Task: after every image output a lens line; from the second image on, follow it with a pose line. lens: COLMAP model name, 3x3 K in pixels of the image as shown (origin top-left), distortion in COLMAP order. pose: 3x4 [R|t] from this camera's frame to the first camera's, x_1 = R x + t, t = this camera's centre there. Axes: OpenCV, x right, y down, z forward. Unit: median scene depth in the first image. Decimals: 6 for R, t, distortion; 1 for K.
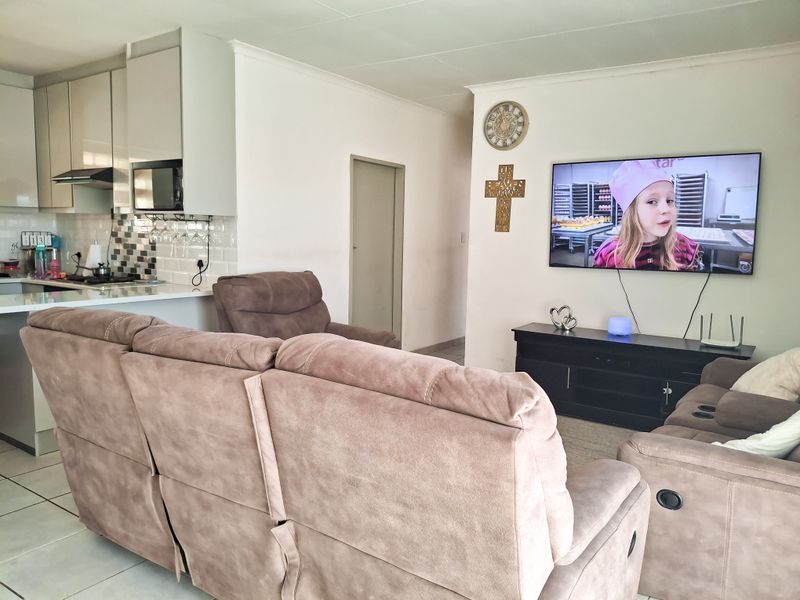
lens RADIAL K [[596.1, 0, 401.8], [0, 596.1, 297.8], [0, 0, 1]] dist [-0.006418, -0.012473]
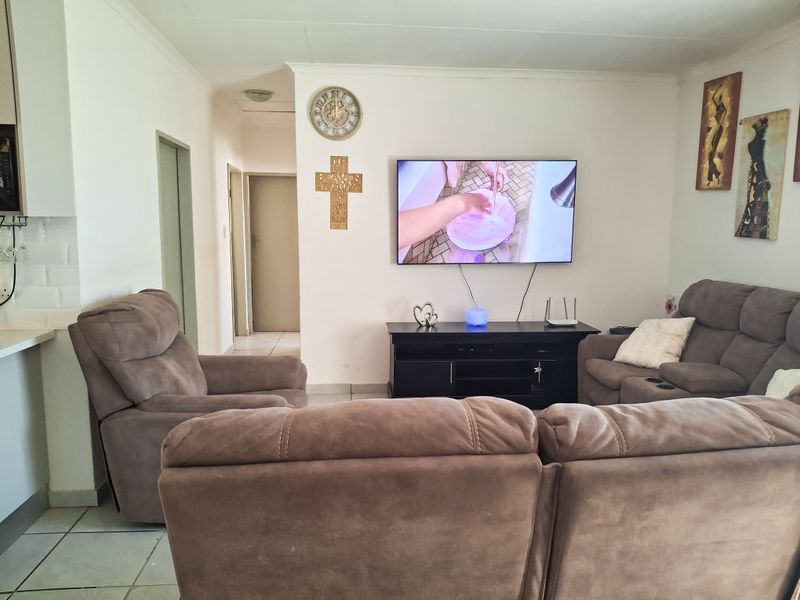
lens RADIAL K [[596.1, 0, 399.4], [0, 596.1, 305.5], [0, 0, 1]] dist [-0.006418, -0.012473]
pose [[0.762739, -0.101618, 0.638672, -0.370705], [0.074259, 0.994807, 0.069597, -0.050863], [-0.642428, -0.005657, 0.766325, 0.231456]]
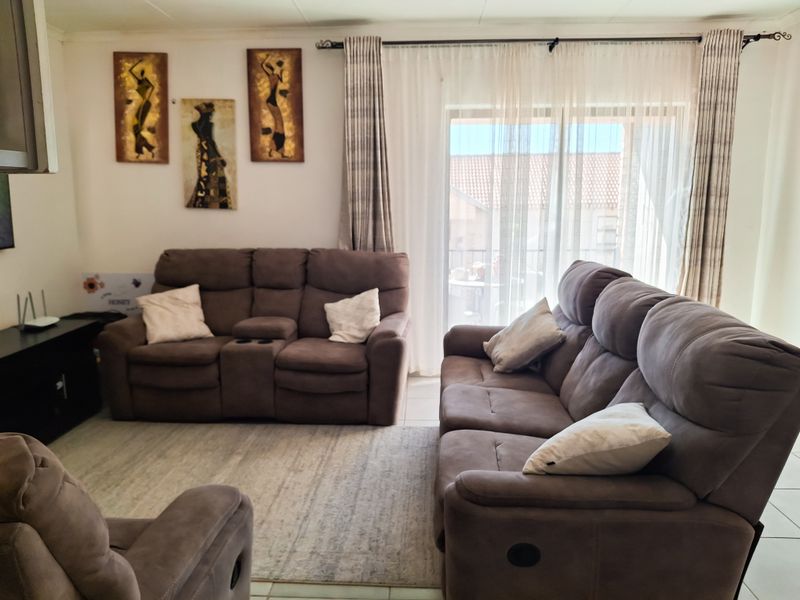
lens RADIAL K [[596.1, 0, 398.7], [0, 596.1, 297.2], [0, 0, 1]] dist [-0.006418, -0.012473]
pose [[-0.521398, -0.154204, 0.839265, -0.430659], [0.081405, 0.970062, 0.228809, -0.107400], [-0.849422, 0.187621, -0.493235, 0.809681]]
